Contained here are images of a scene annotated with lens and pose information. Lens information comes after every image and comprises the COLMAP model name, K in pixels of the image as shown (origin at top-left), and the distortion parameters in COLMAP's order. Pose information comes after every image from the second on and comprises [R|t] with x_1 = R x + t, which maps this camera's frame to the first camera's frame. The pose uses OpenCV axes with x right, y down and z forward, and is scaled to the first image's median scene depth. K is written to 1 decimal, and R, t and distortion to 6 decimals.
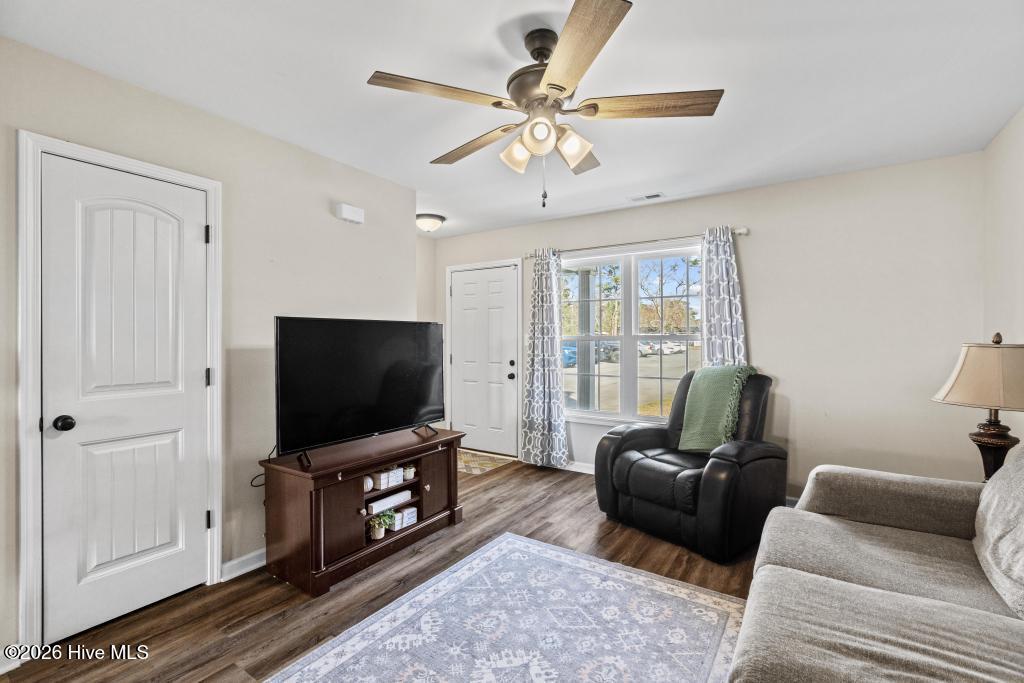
lens RADIAL K [[457.2, 0, 507.6], [0, 457.2, 335.5], [0, 0, 1]] dist [0.003118, -0.002408]
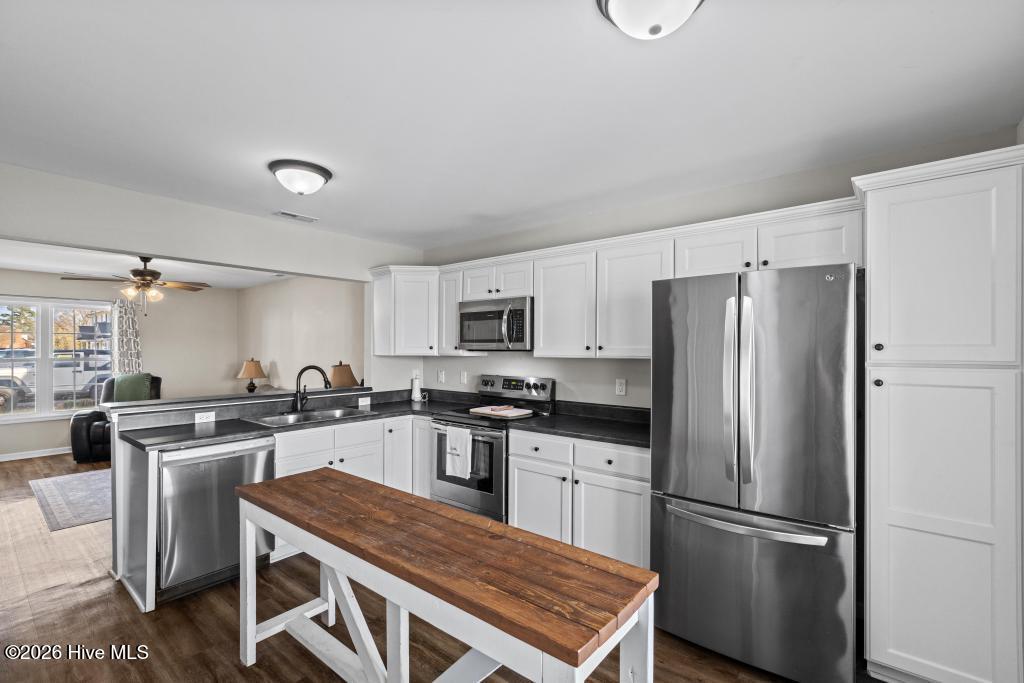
lens RADIAL K [[457.2, 0, 513.6], [0, 457.2, 347.0], [0, 0, 1]] dist [0.003118, -0.002408]
pose [[0.095585, 0.002503, 0.995418, -1.863211], [-0.003553, 0.999991, -0.002173, -0.069722], [-0.995415, -0.003329, 0.095593, -1.113595]]
